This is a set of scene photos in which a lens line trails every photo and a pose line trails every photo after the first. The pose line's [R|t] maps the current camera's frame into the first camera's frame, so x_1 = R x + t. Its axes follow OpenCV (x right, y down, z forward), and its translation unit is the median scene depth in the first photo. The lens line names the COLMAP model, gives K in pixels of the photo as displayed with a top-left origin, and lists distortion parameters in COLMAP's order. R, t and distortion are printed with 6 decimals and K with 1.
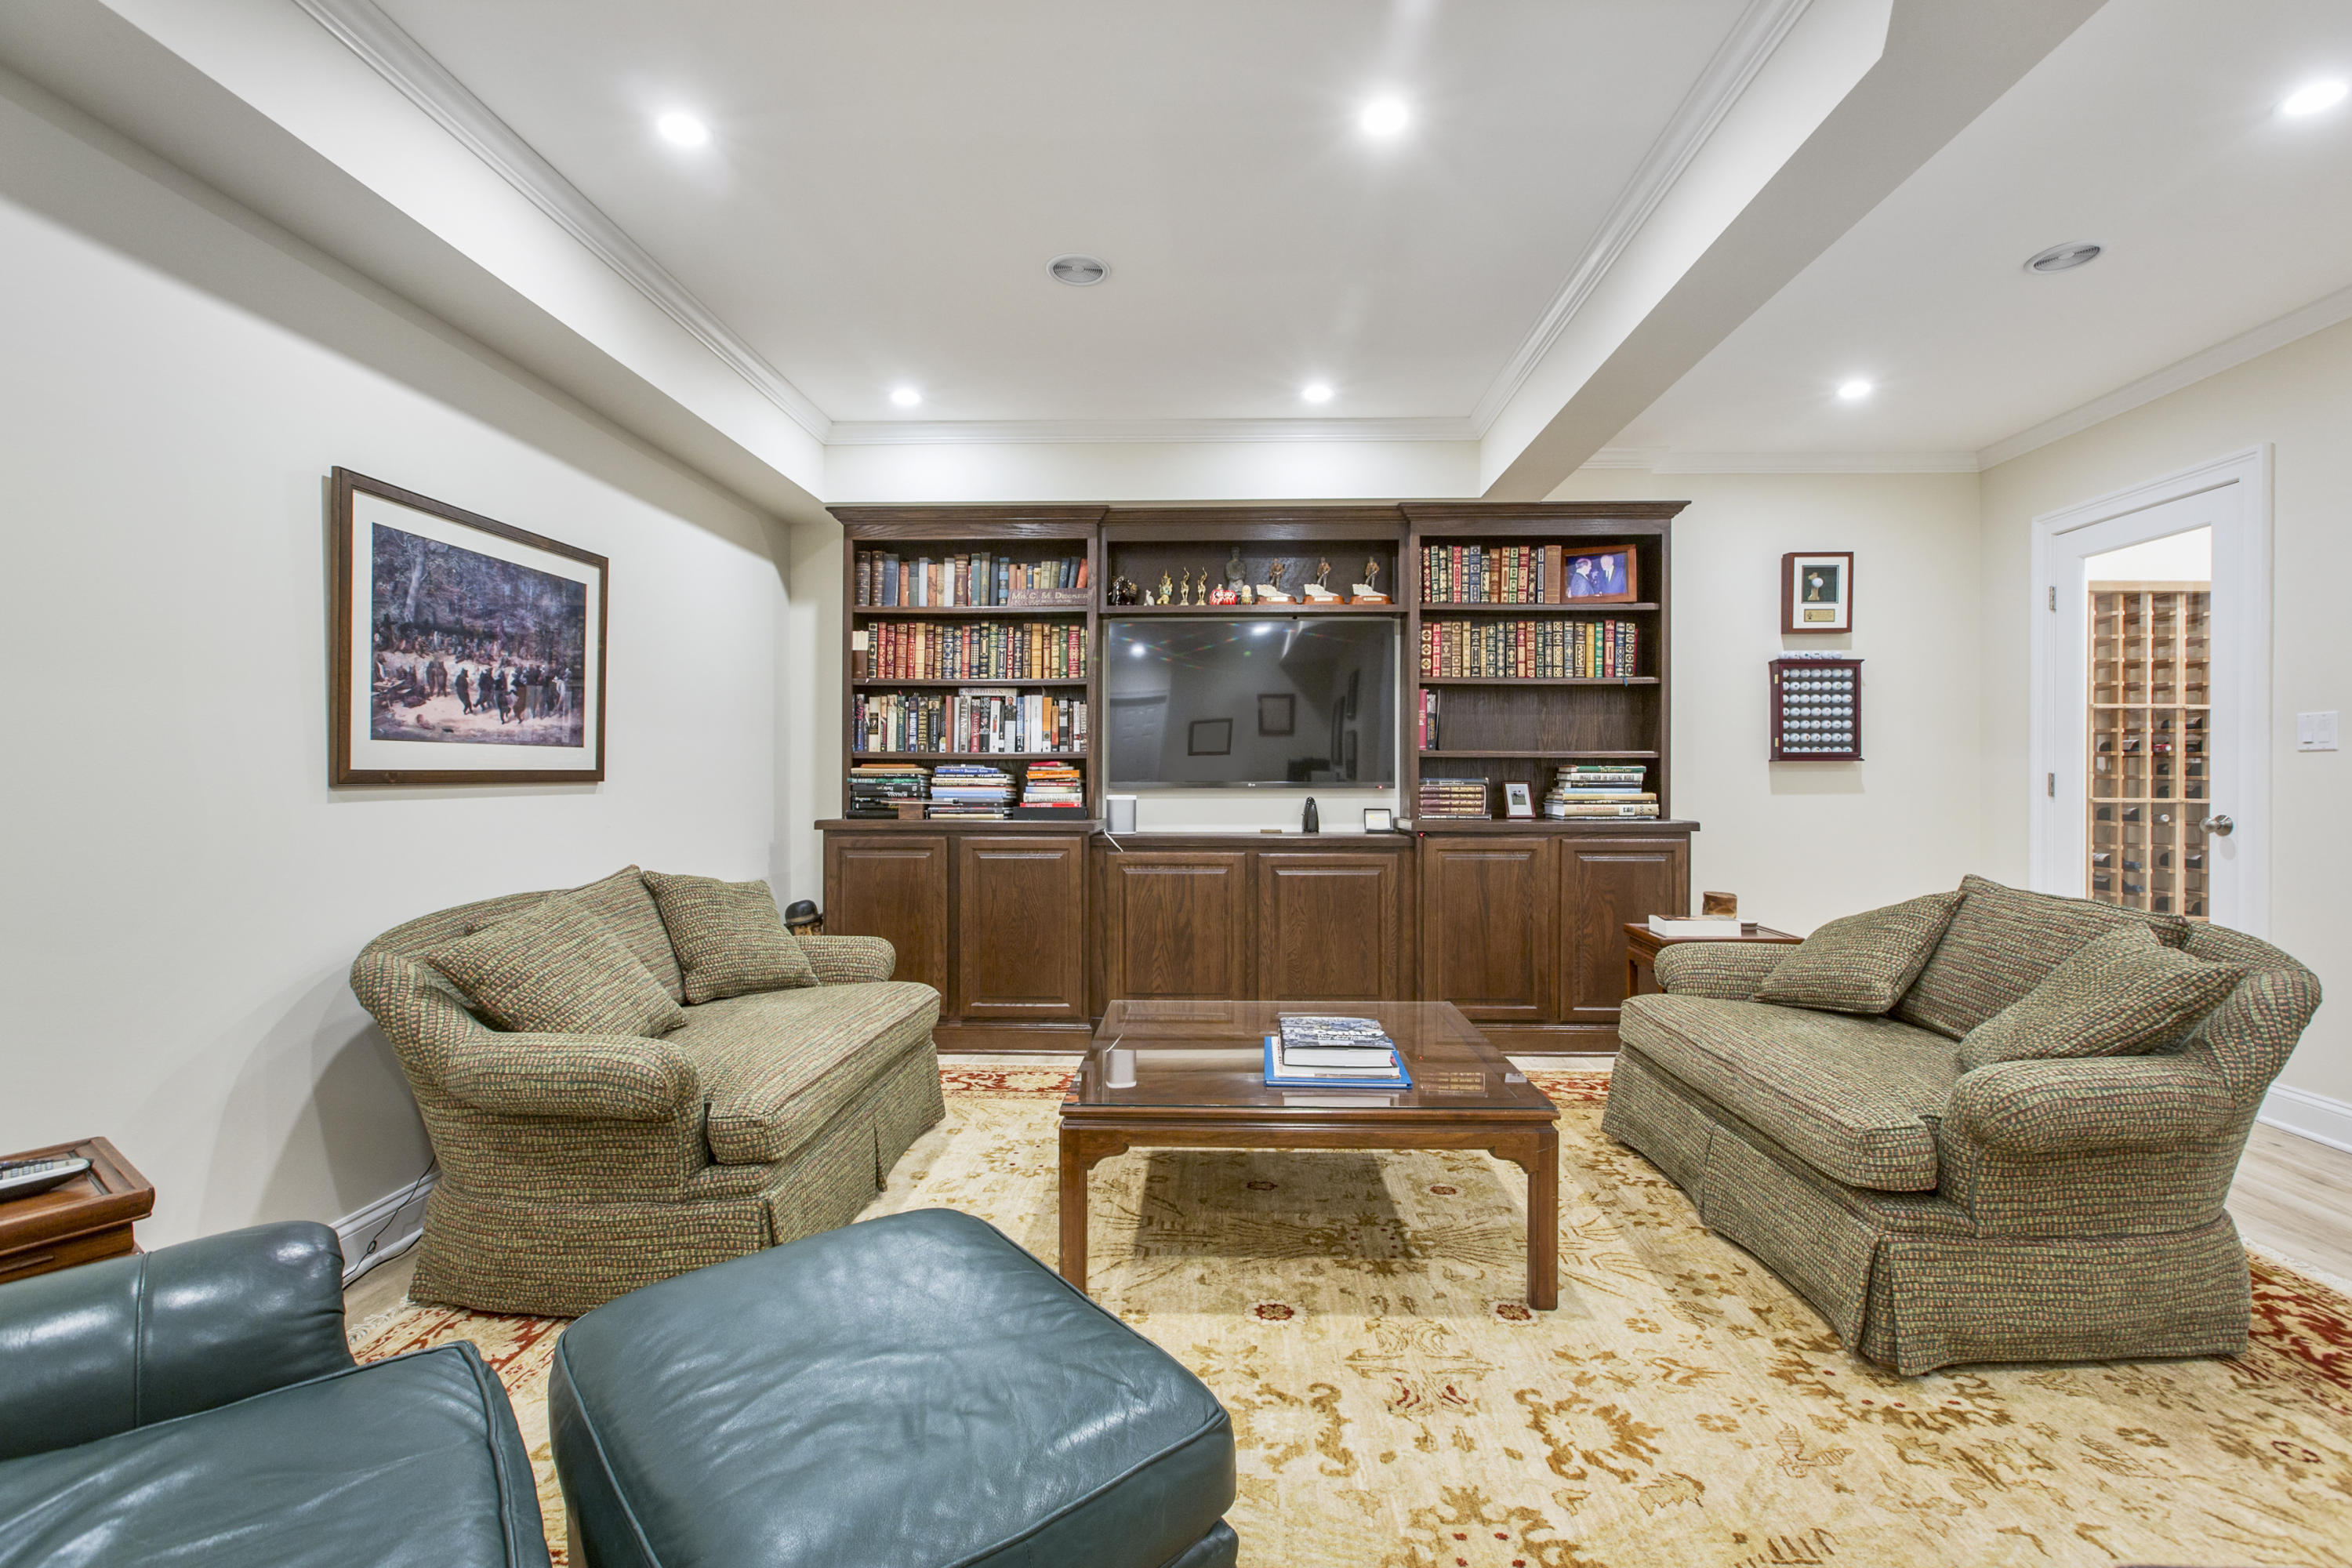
lens RADIAL K [[1055.9, 0, 1196.4], [0, 1055.9, 784.2], [0, 0, 1]] dist [-0.016268, 0.013172]
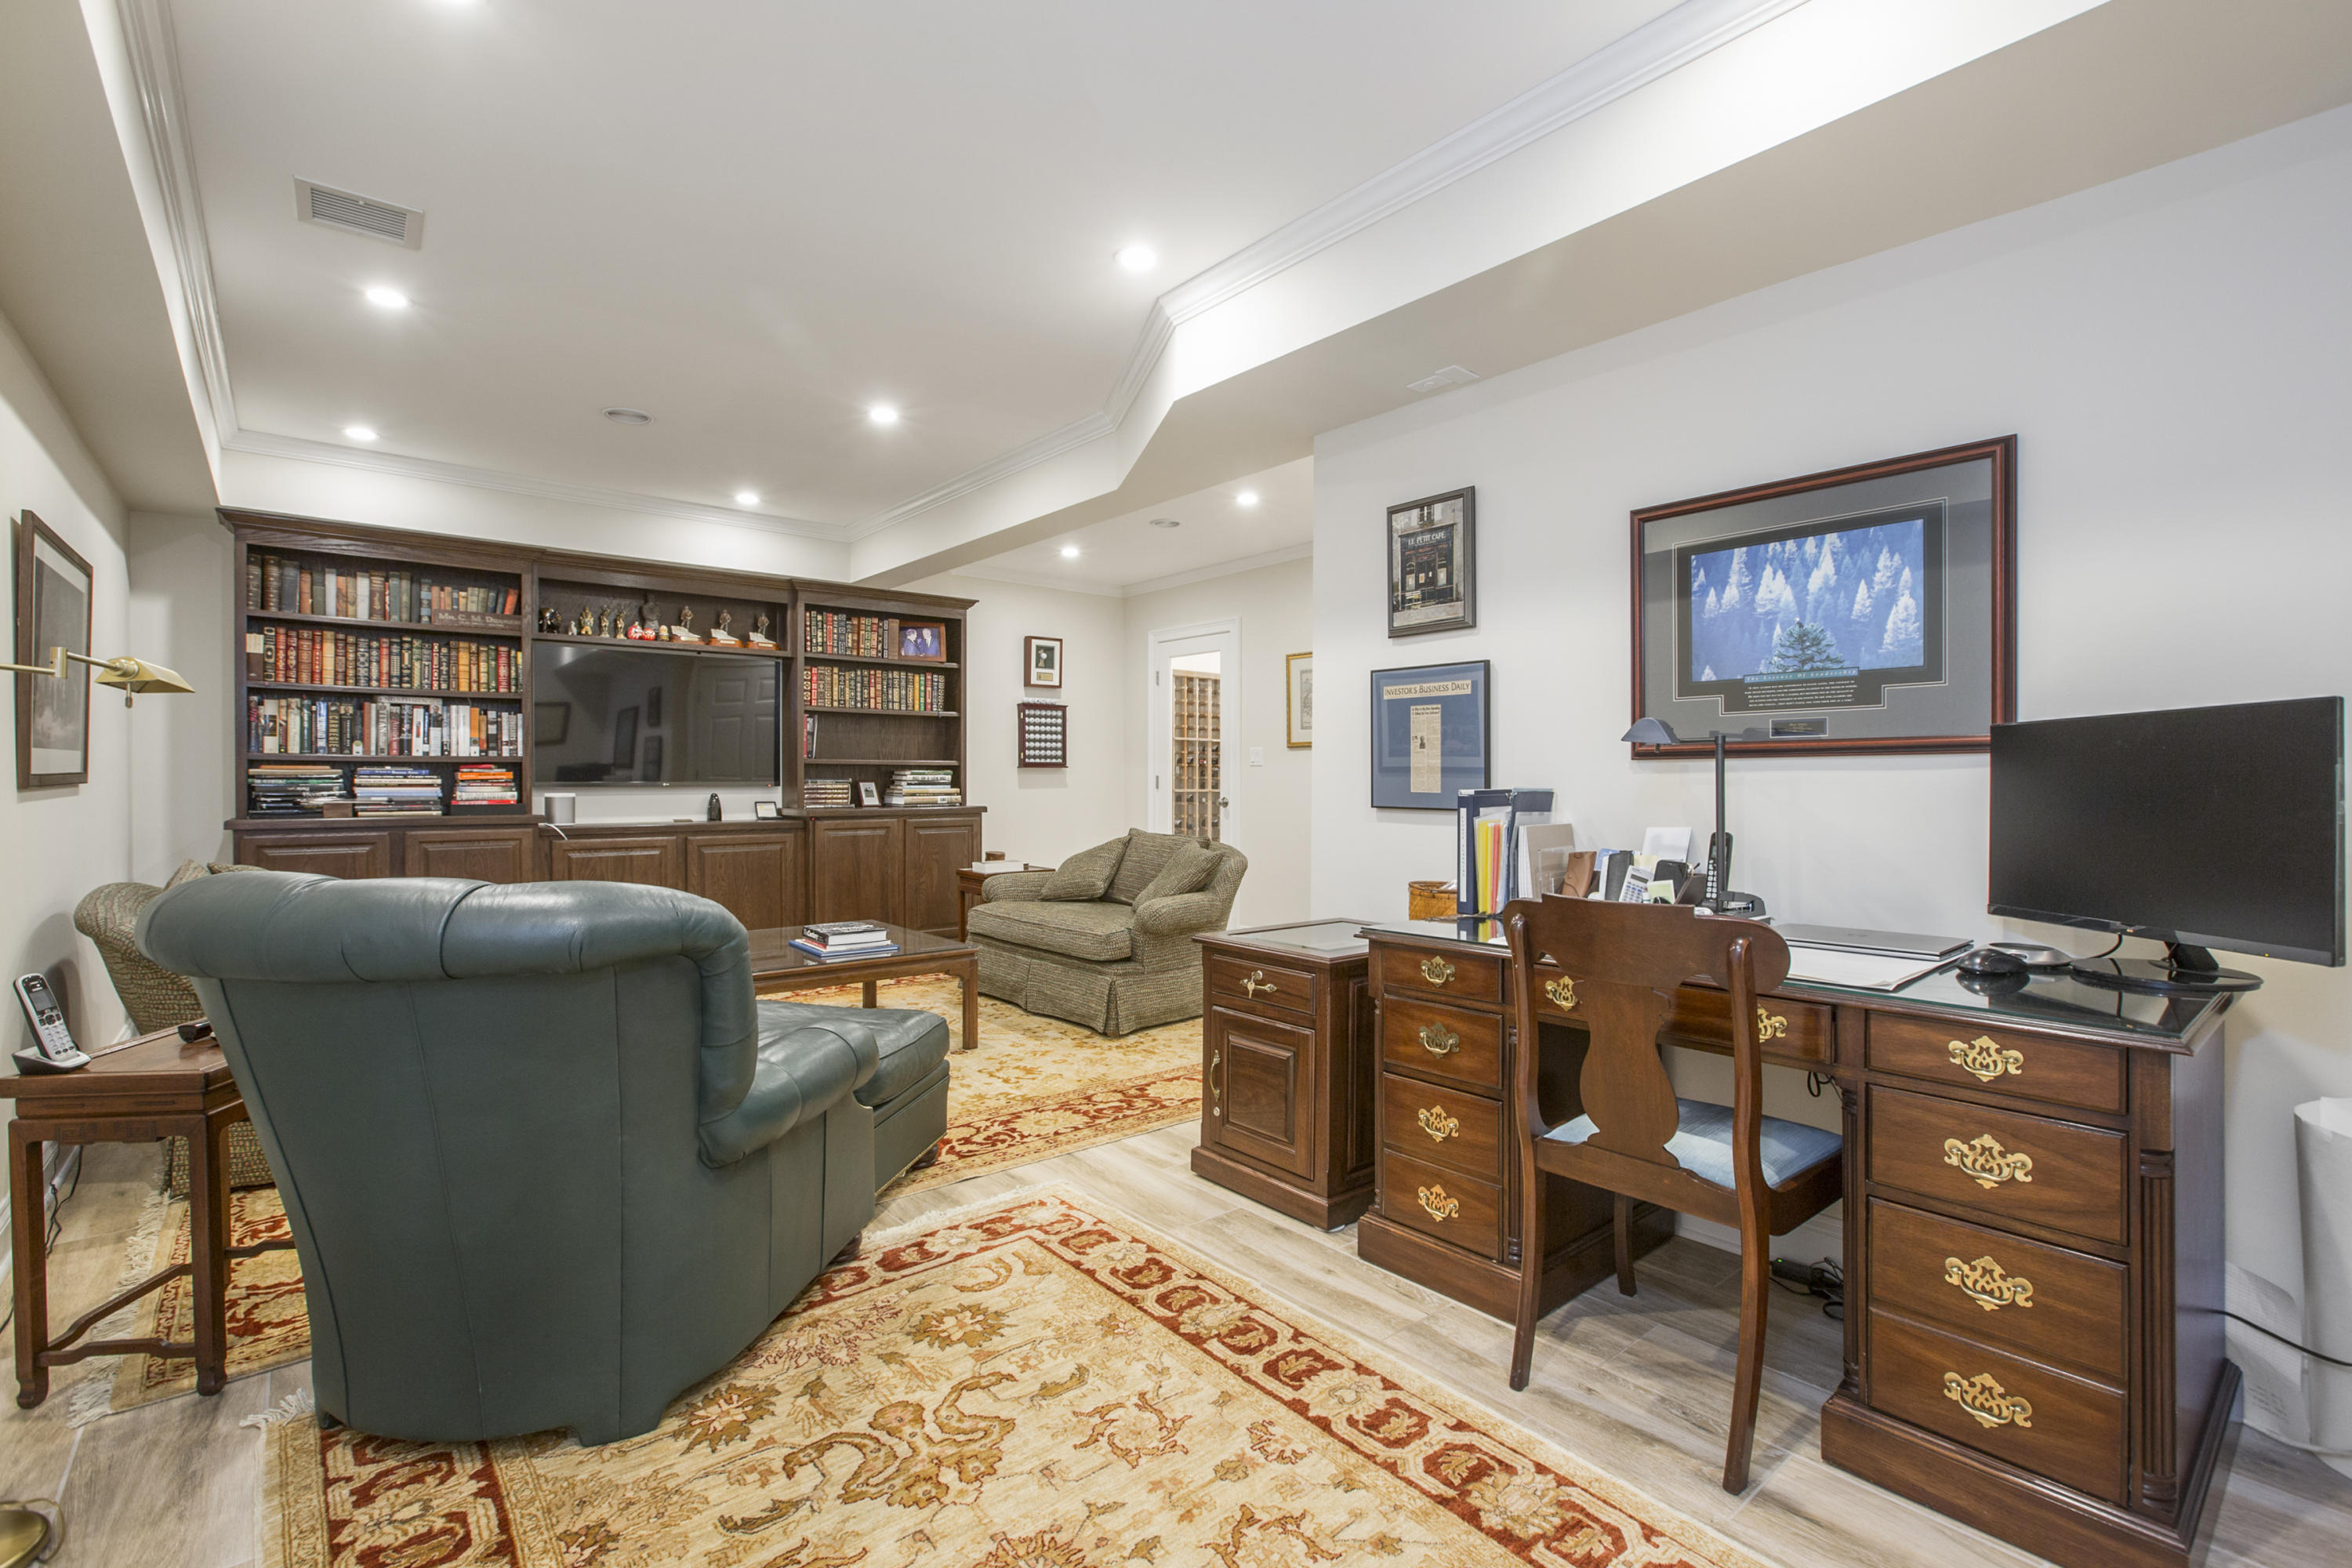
lens RADIAL K [[1055.9, 0, 1196.4], [0, 1055.9, 784.2], [0, 0, 1]] dist [-0.016268, 0.013172]
pose [[0.741322, -0.004317, 0.671136, -0.330143], [0.001727, 0.999988, 0.004525, -0.003872], [-0.671148, -0.002196, 0.741320, -0.363129]]
